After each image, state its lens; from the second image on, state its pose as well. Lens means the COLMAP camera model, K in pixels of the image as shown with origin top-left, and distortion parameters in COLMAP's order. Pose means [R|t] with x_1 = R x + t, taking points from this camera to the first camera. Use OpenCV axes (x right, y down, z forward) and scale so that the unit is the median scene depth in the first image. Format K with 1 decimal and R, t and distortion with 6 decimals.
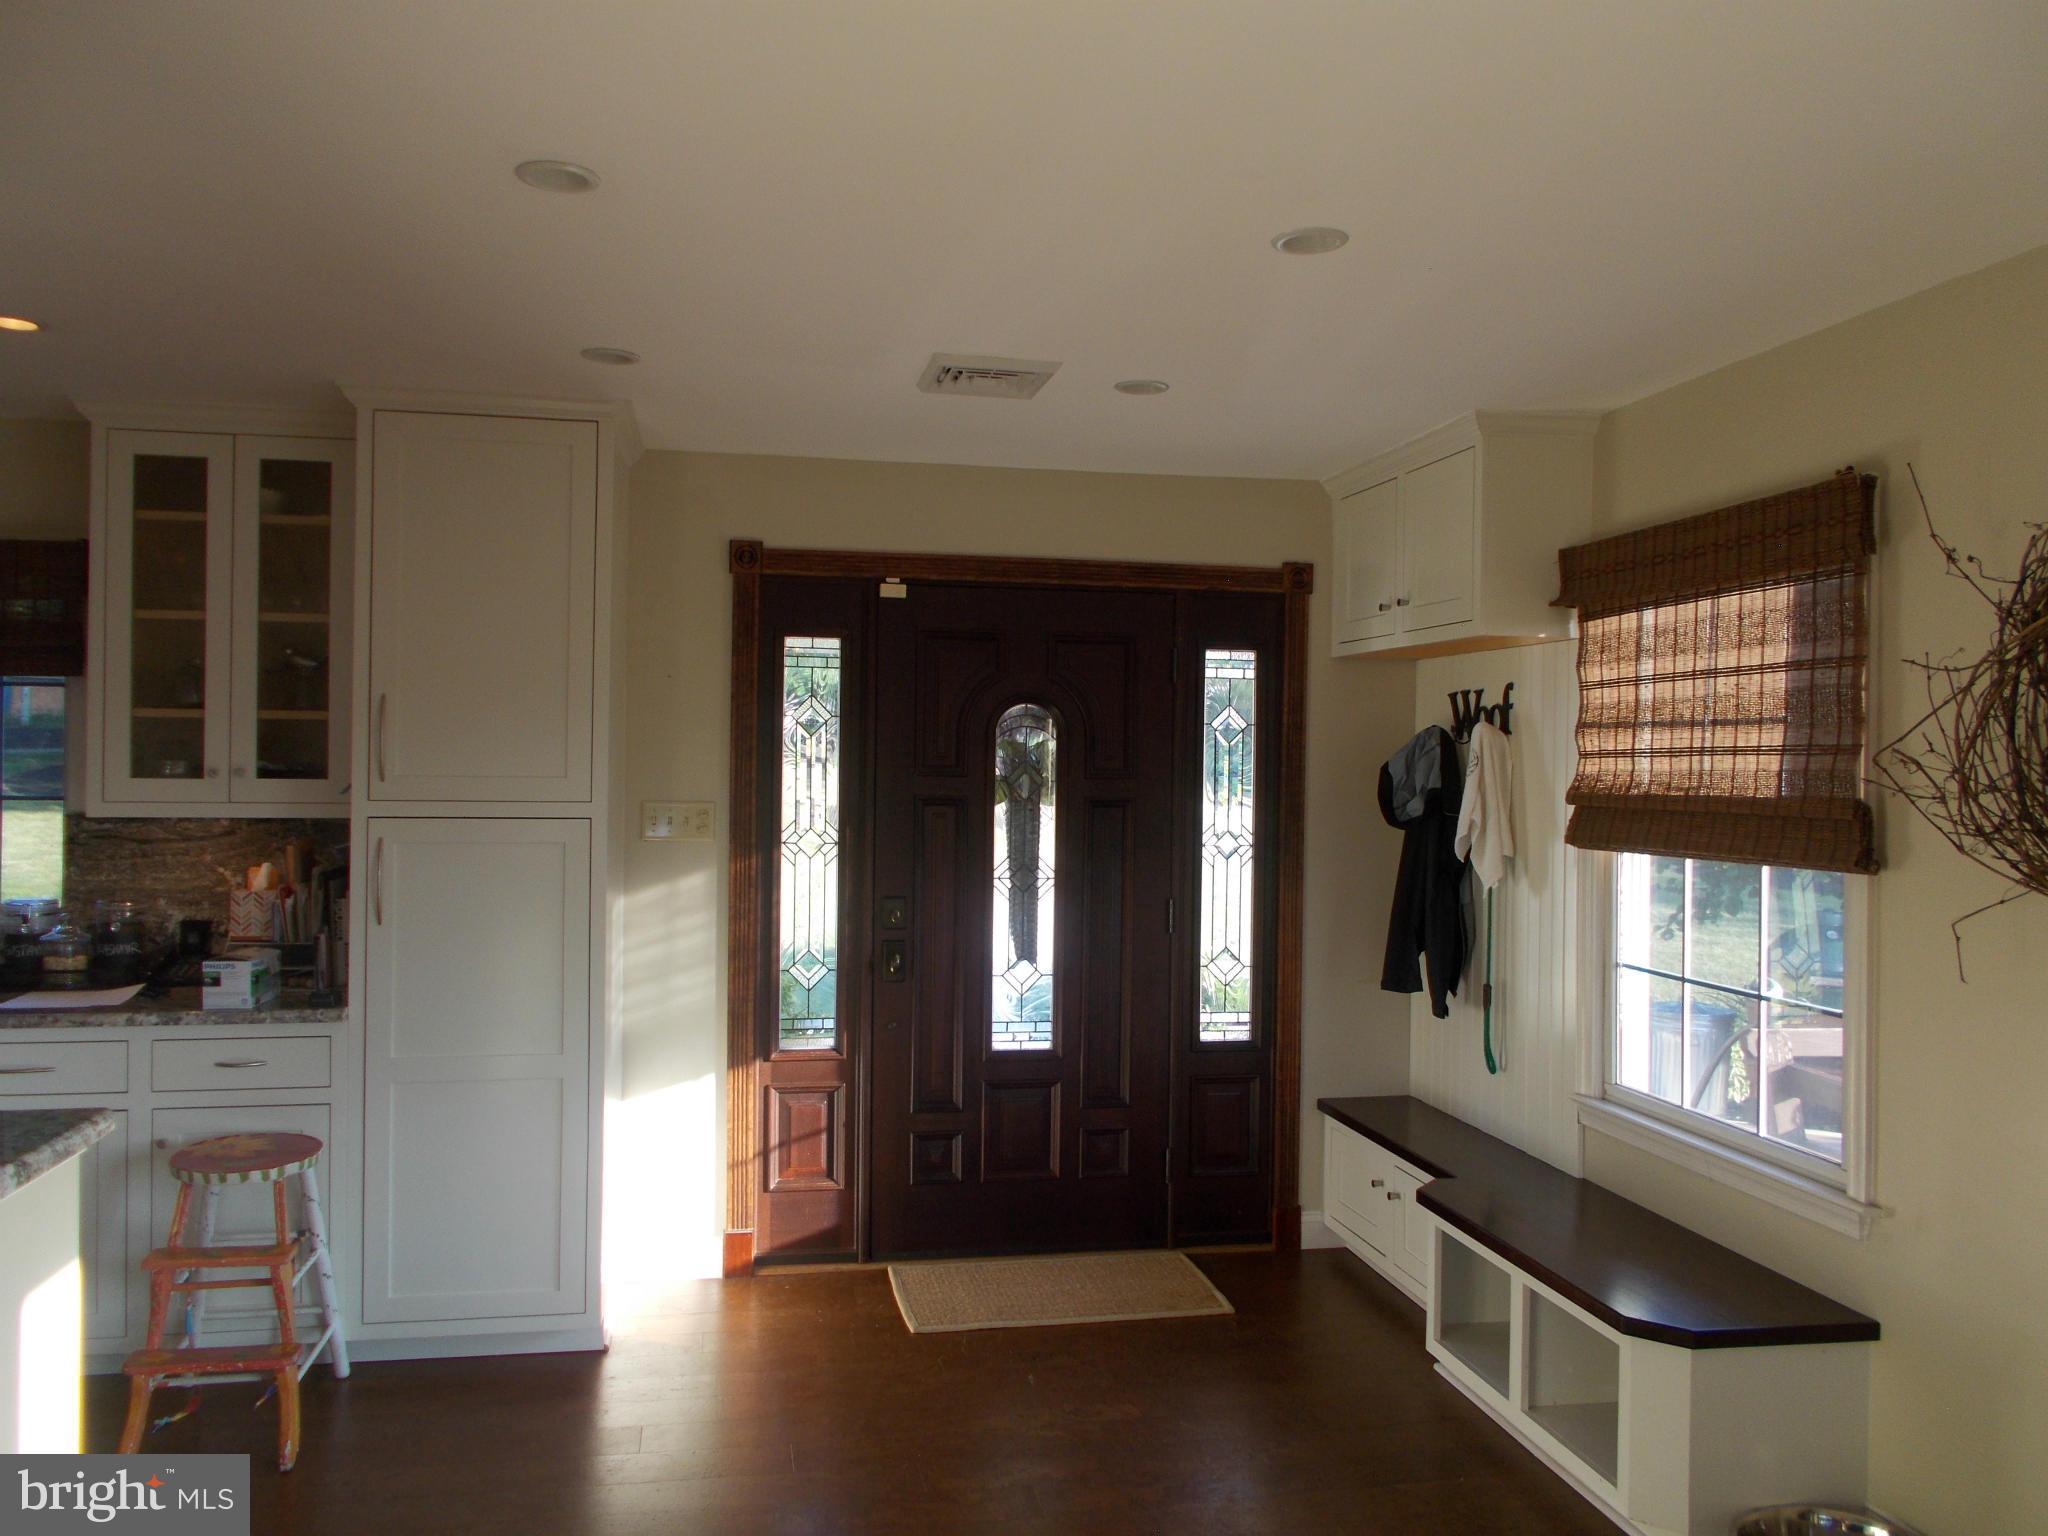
lens RADIAL K [[1531.0, 0, 1017.3], [0, 1531.0, 759.0], [0, 0, 1]] dist [-0.031079, 0.004568]
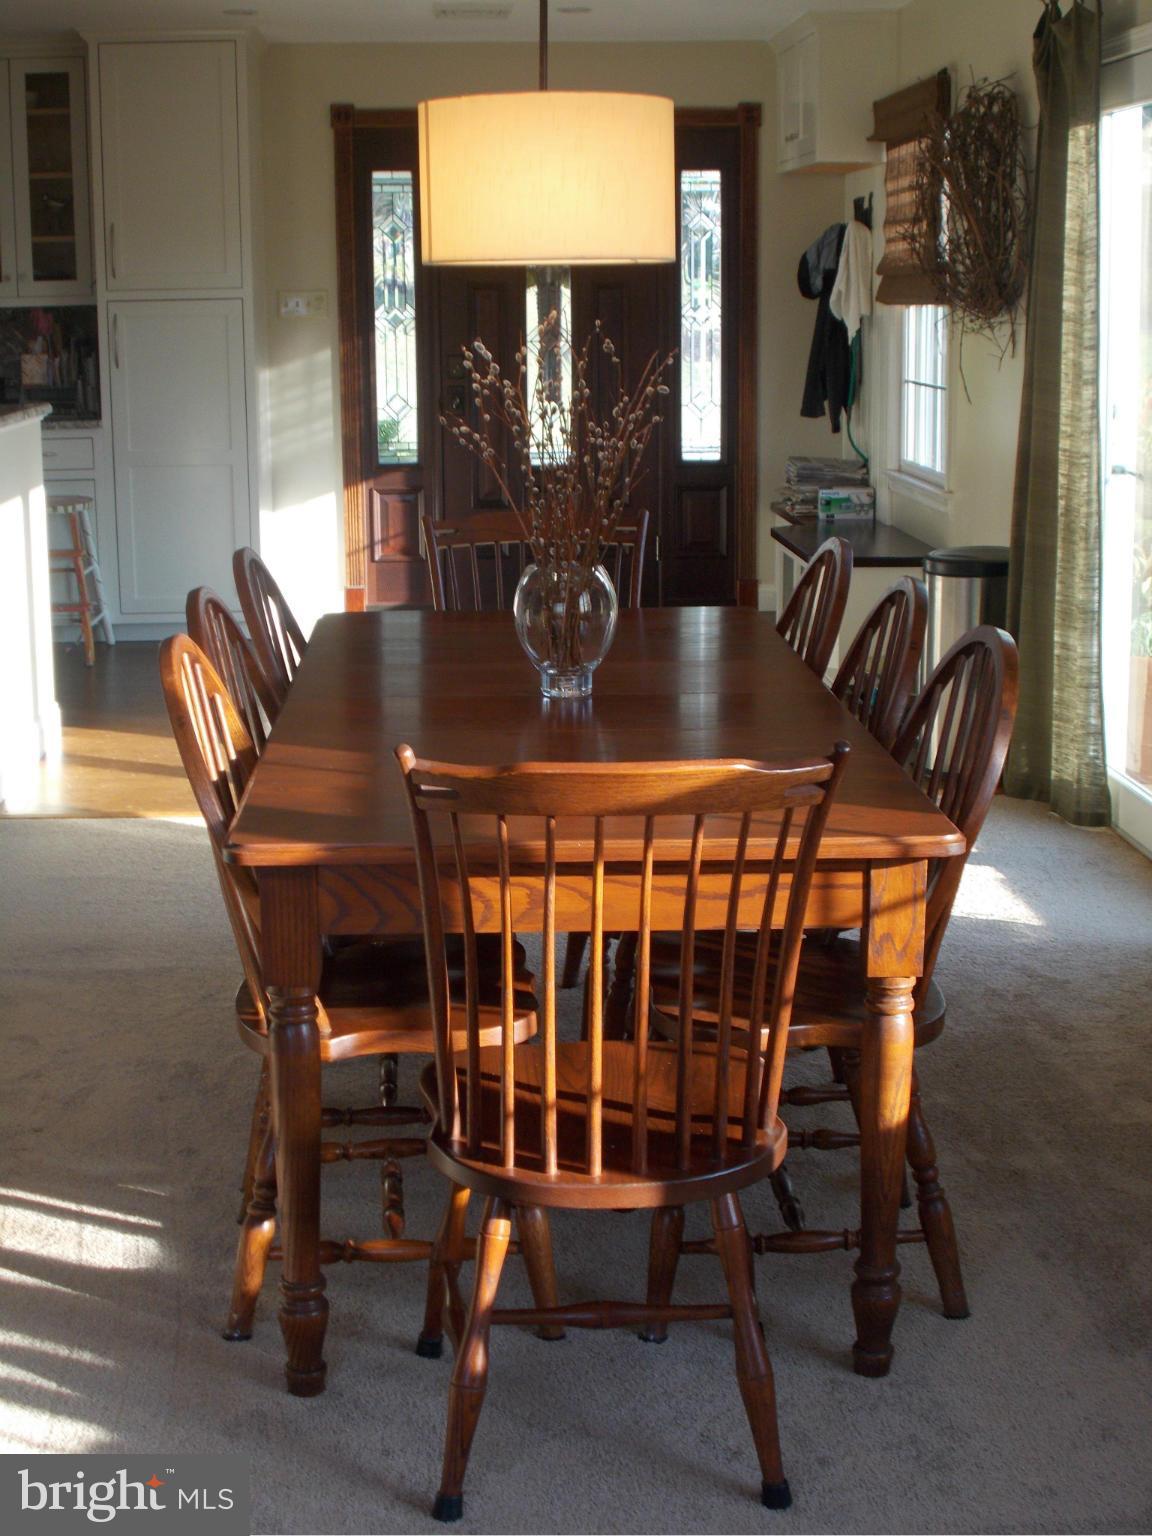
lens RADIAL K [[1963.0, 0, 574.2], [0, 1963.0, 660.8], [0, 0, 1]] dist [-0.146362, 0.004406]
pose [[0.993611, -0.000194, -0.112861, 0.269076], [0.021749, 0.981585, 0.189785, 0.031038], [0.110745, -0.191027, 0.975317, -0.928228]]
